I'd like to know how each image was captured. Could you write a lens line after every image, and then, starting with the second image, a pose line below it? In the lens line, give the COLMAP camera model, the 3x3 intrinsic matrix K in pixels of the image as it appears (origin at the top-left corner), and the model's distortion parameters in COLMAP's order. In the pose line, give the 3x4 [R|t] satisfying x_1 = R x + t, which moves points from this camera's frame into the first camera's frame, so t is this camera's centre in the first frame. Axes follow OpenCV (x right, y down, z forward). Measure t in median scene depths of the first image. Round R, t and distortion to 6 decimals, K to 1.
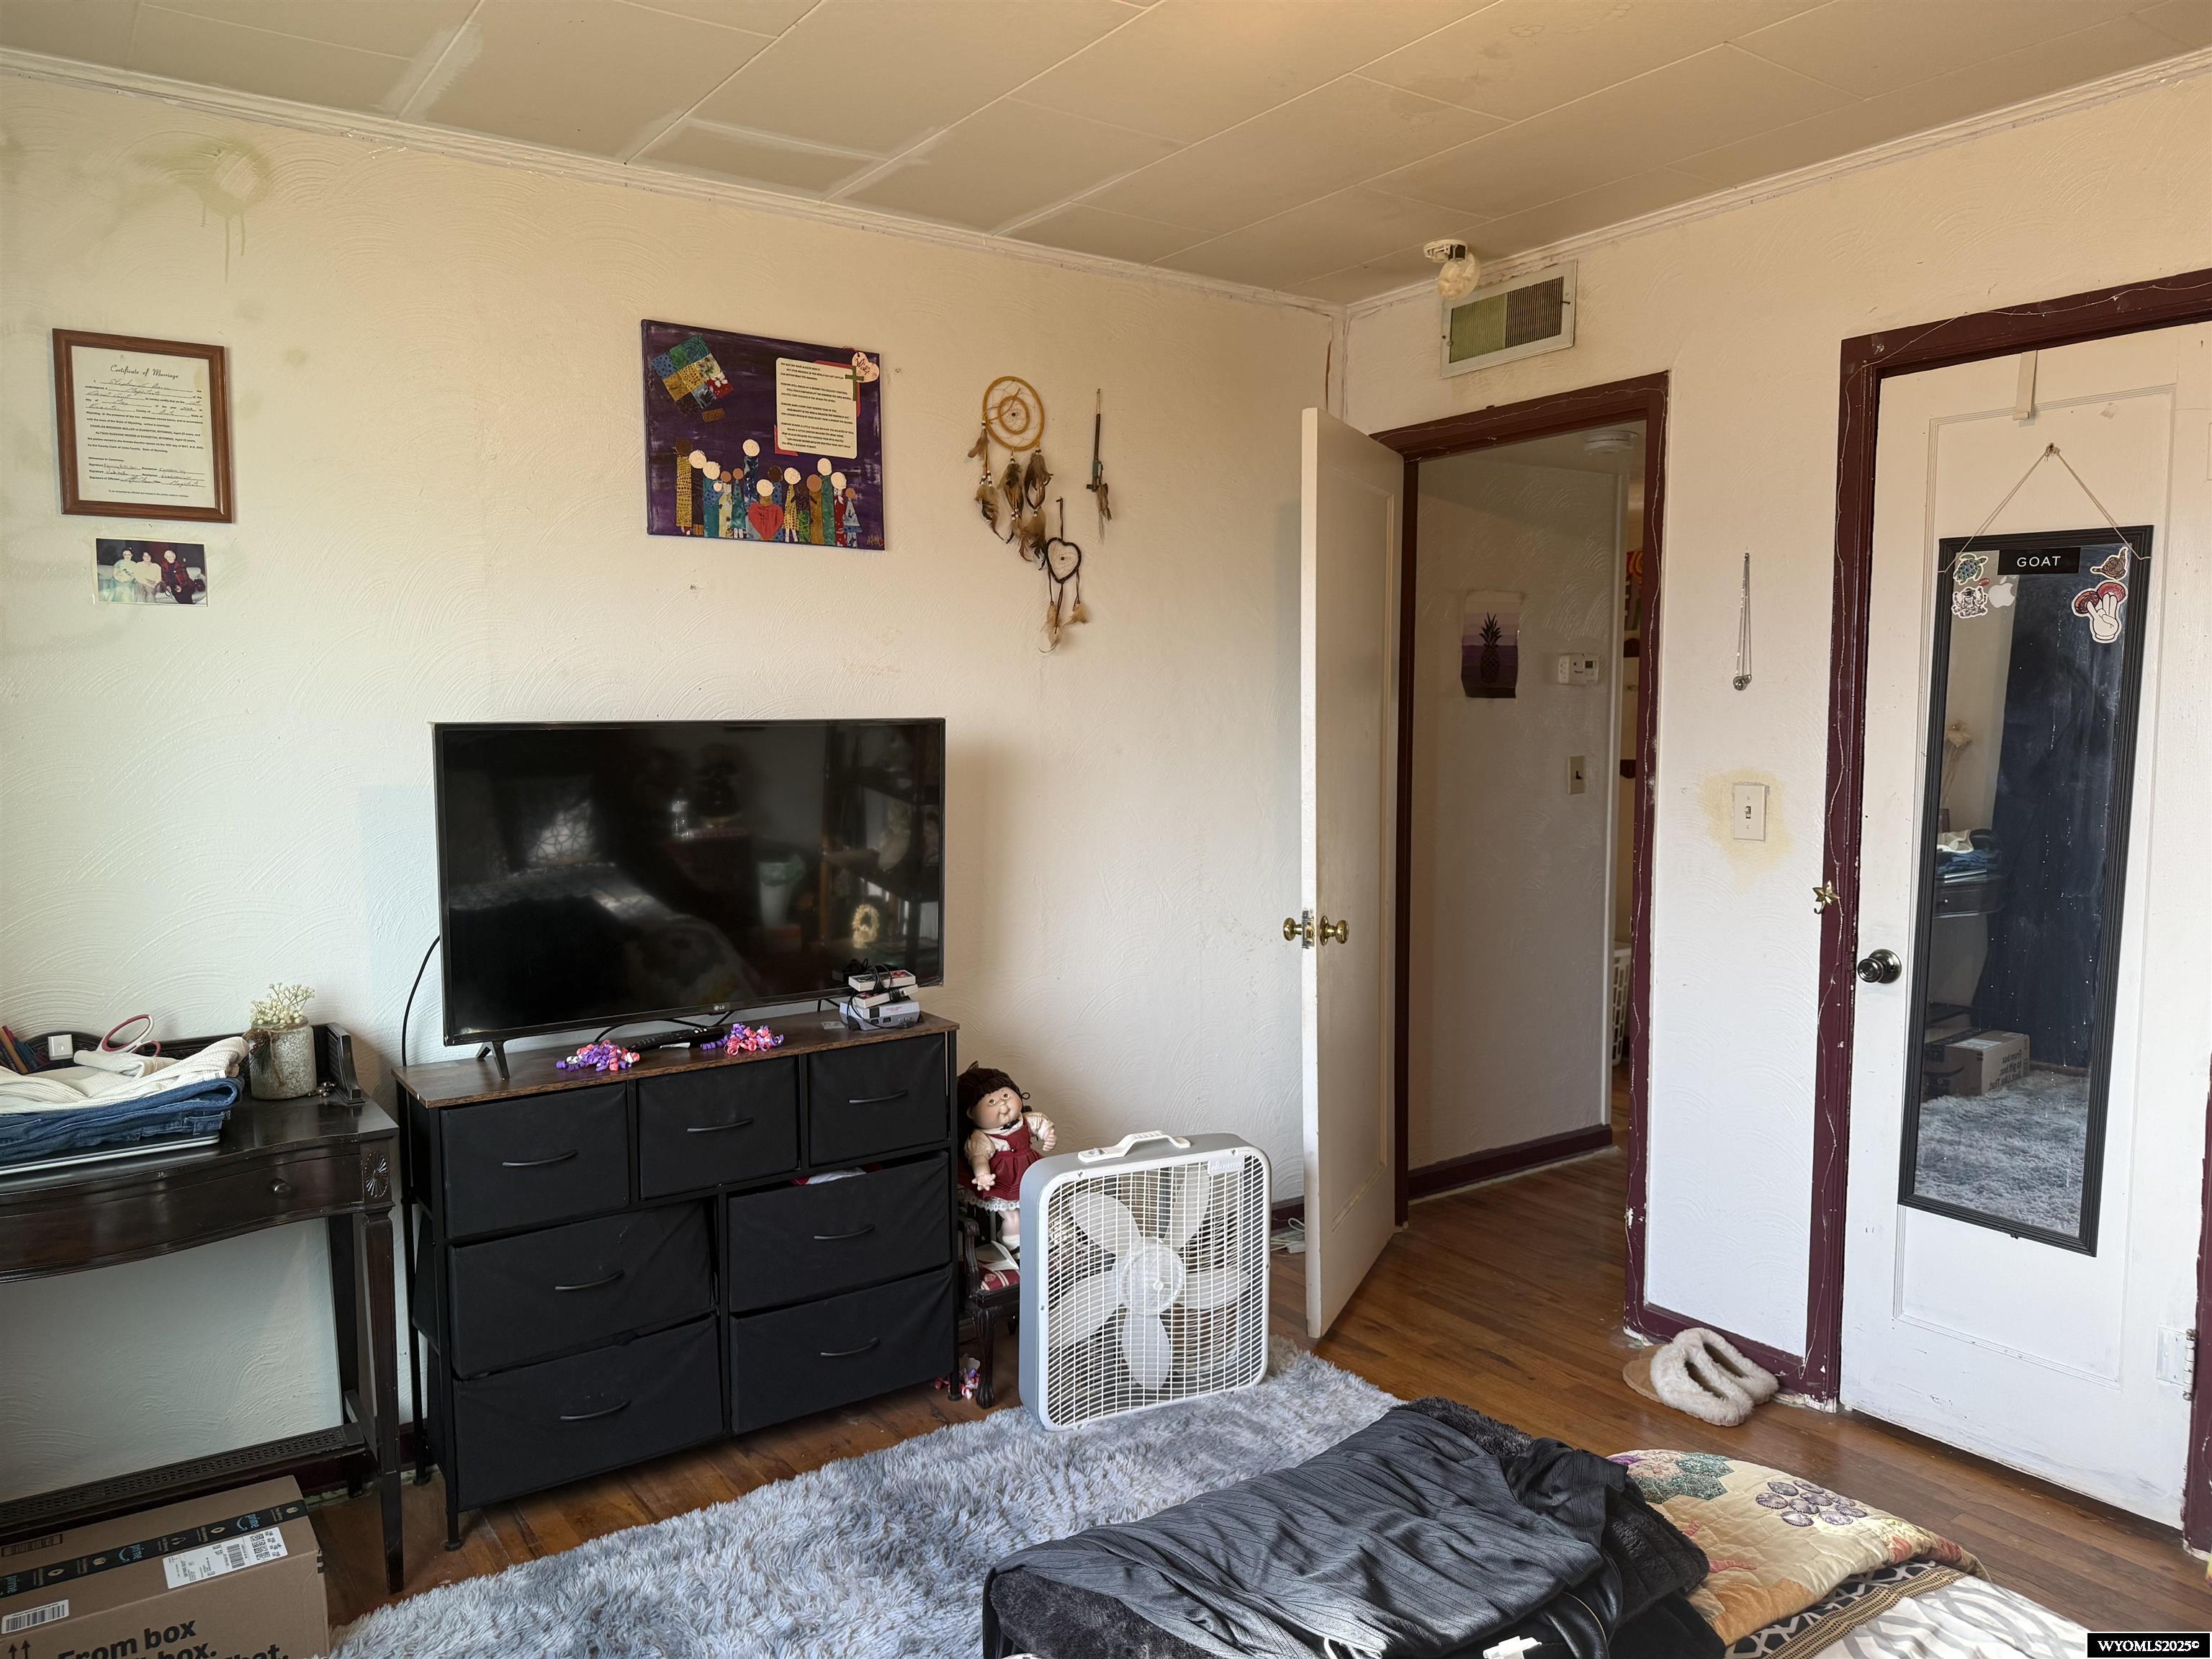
lens RADIAL K [[1589.4, 0, 1100.5], [0, 1589.4, 857.9], [0, 0, 1]] dist [0.159011, -0.208054]
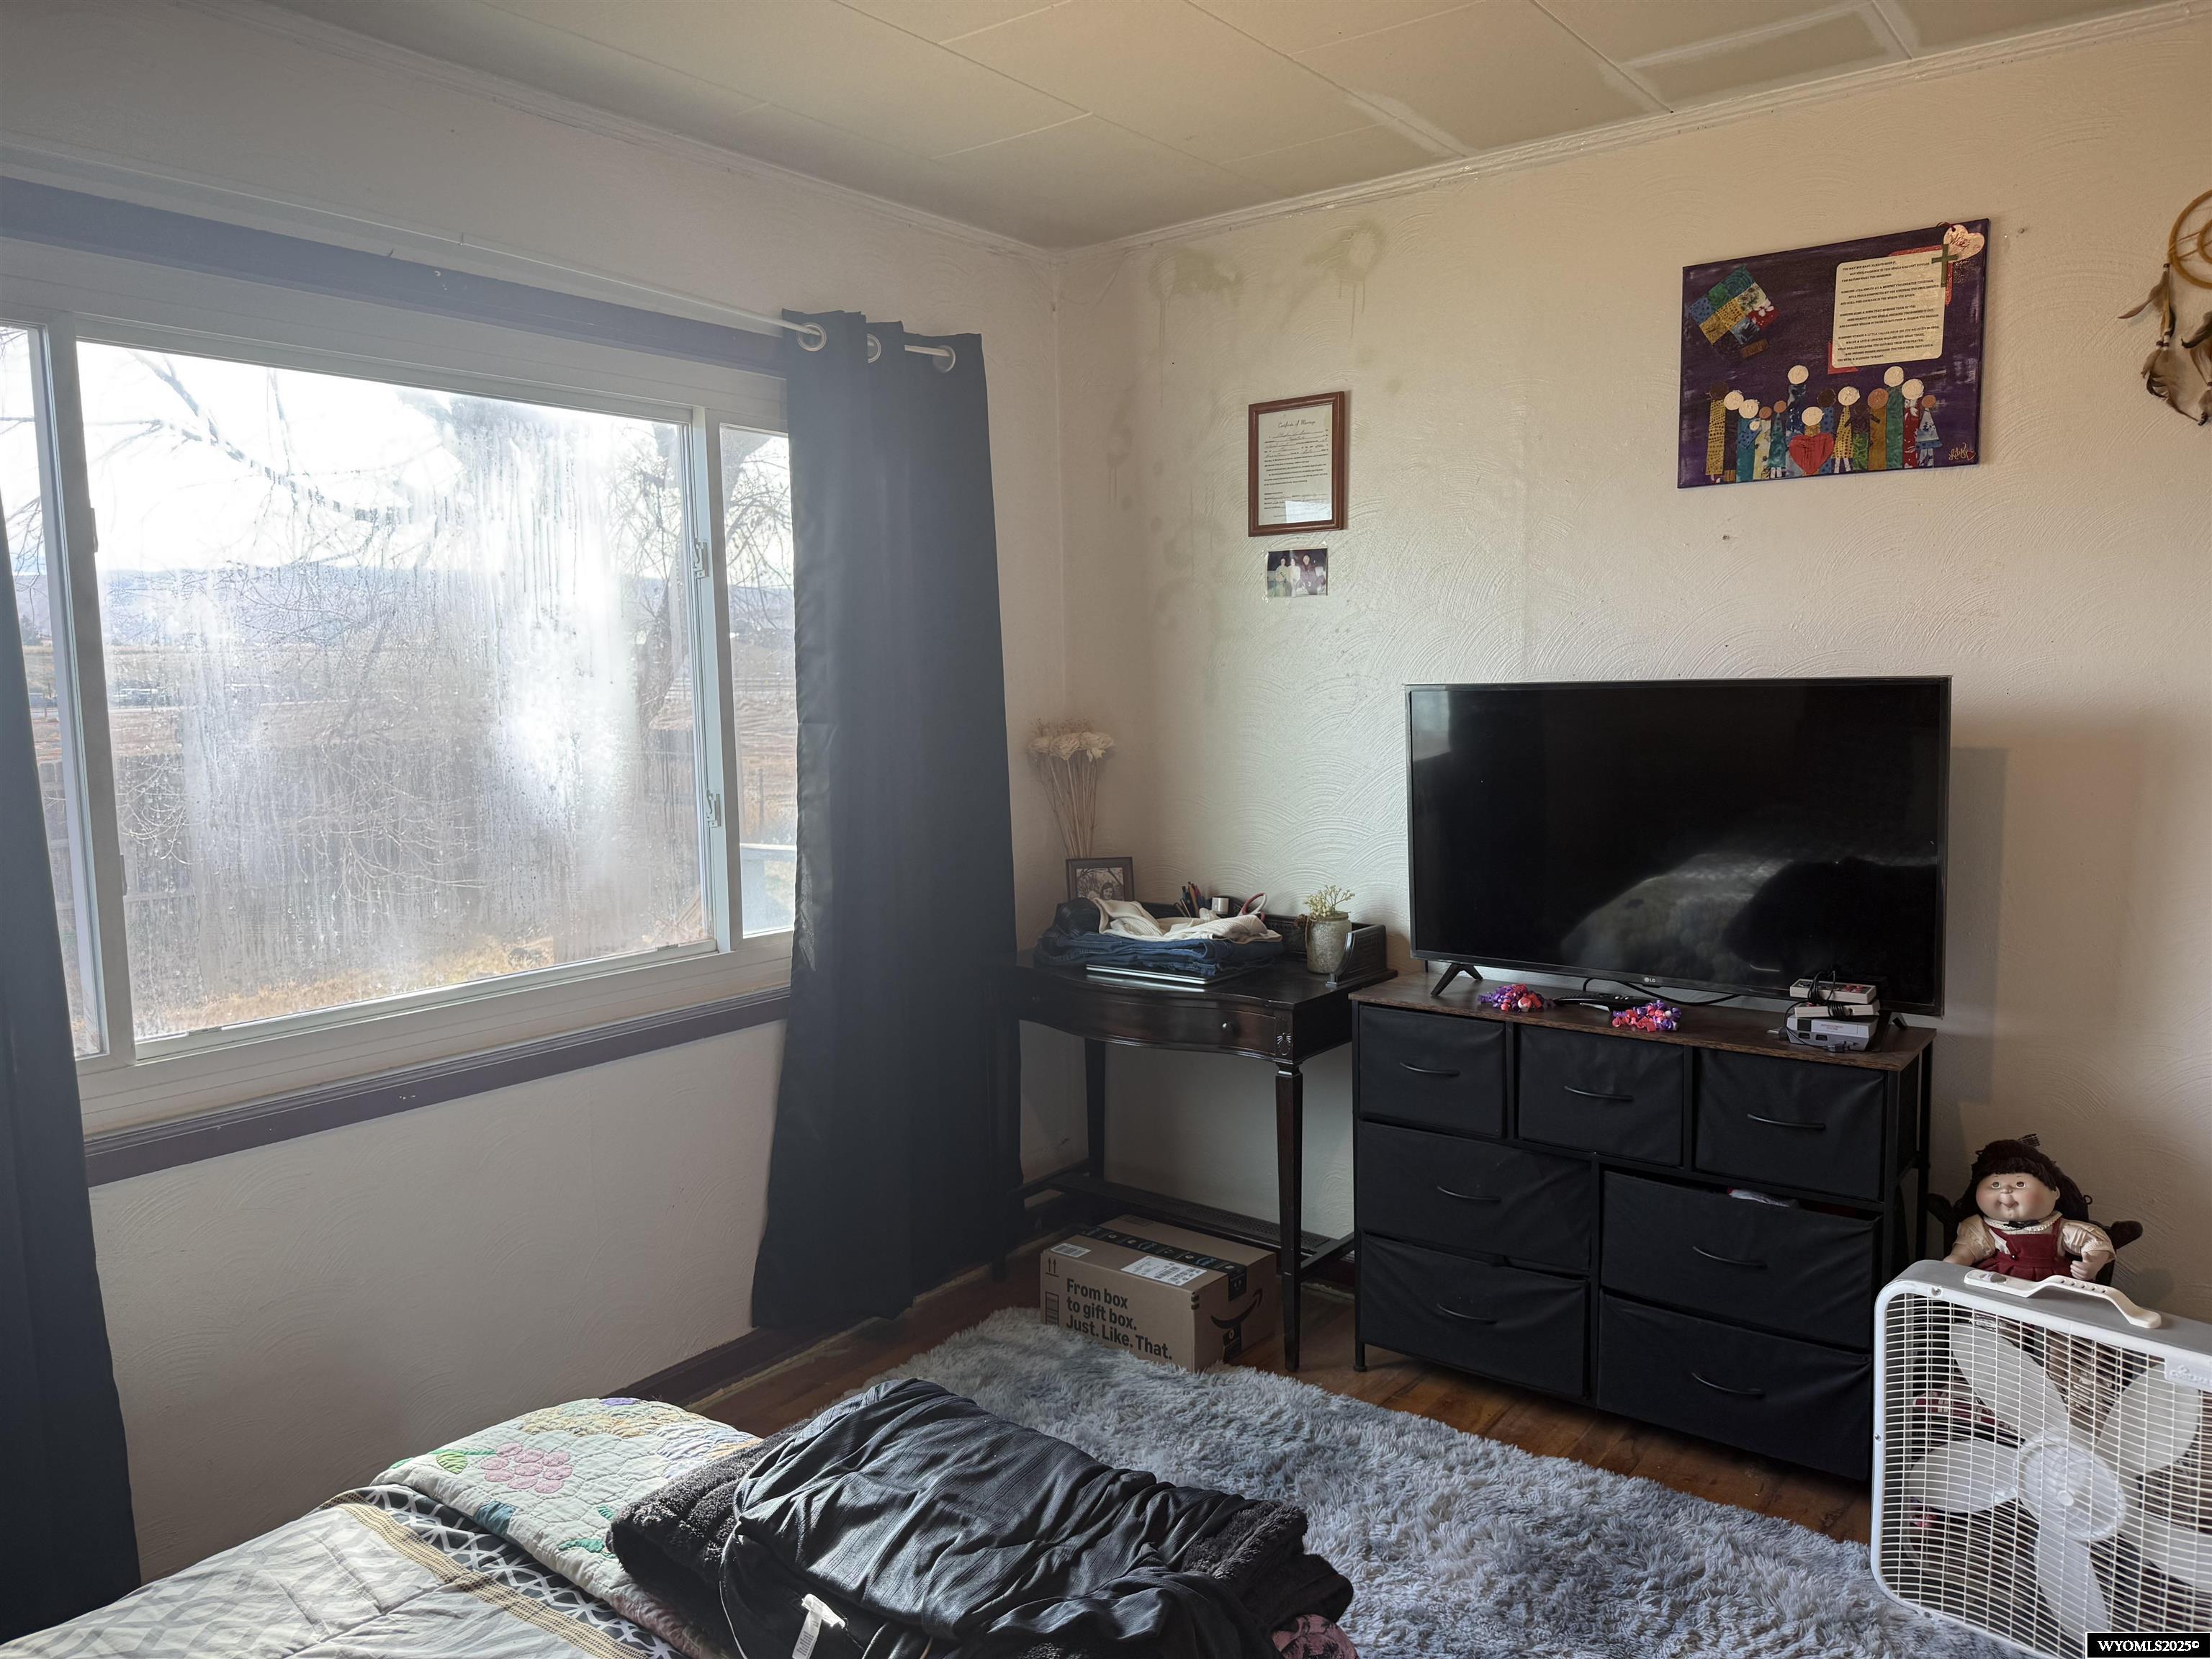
lens RADIAL K [[1567.9, 0, 1106.7], [0, 1567.9, 839.1], [0, 0, 1]] dist [0.098704, -0.123056]
pose [[0.309954, 0.103477, -0.945104, 0.531876], [-0.079514, 0.993398, 0.082687, -0.041651], [0.947421, 0.049520, 0.316135, 0.374840]]
